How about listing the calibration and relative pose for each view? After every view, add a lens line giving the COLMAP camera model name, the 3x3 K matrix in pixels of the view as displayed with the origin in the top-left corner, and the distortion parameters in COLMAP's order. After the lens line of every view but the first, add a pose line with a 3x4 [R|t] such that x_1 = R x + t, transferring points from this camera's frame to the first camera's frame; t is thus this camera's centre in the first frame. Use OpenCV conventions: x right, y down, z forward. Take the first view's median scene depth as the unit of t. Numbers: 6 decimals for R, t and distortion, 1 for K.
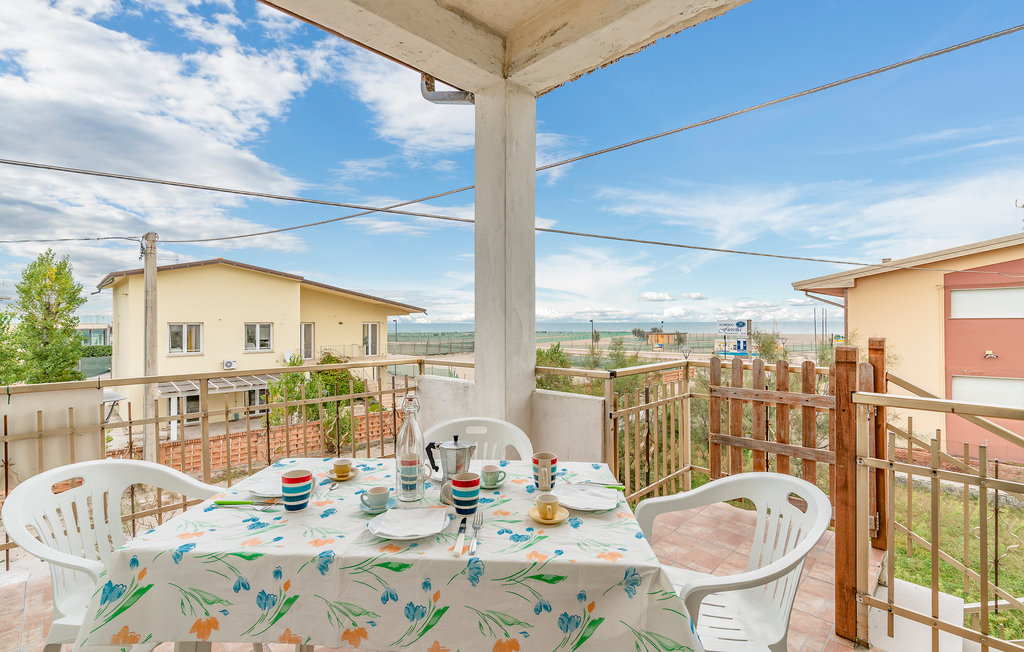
lens RADIAL K [[466.5, 0, 512.0], [0, 466.5, 326.0], [0, 0, 1]] dist [-0.002421, -0.000458]
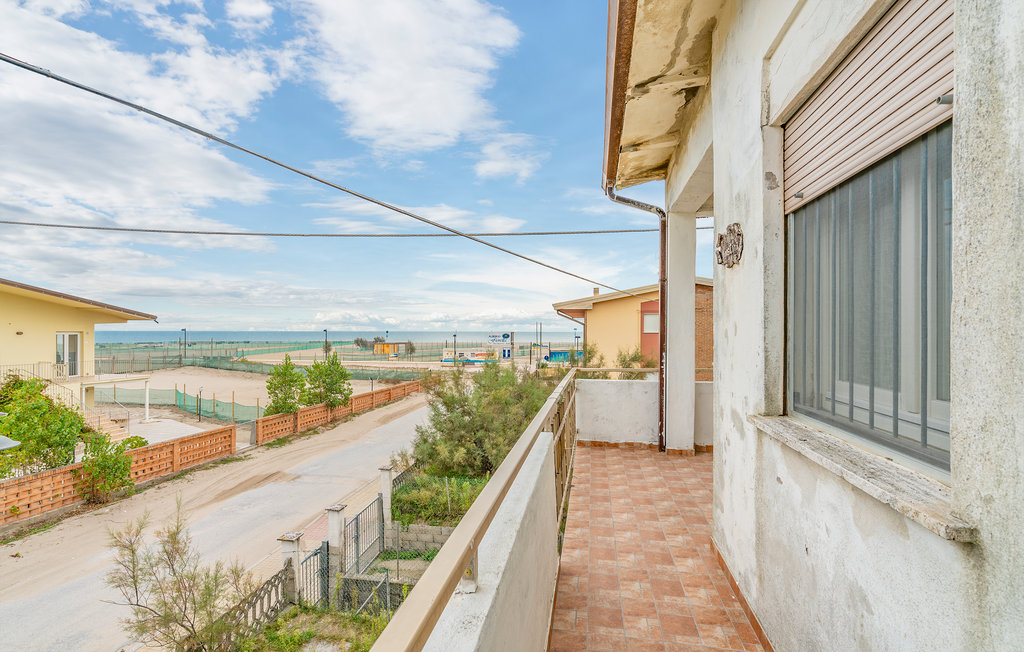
lens RADIAL K [[466.5, 0, 512.0], [0, 466.5, 326.0], [0, 0, 1]] dist [-0.002421, -0.000458]
pose [[0.836181, 0.012910, 0.548301, -0.140135], [-0.001531, 0.999774, -0.021205, -0.003249], [-0.548451, 0.016892, 0.836012, -0.011706]]
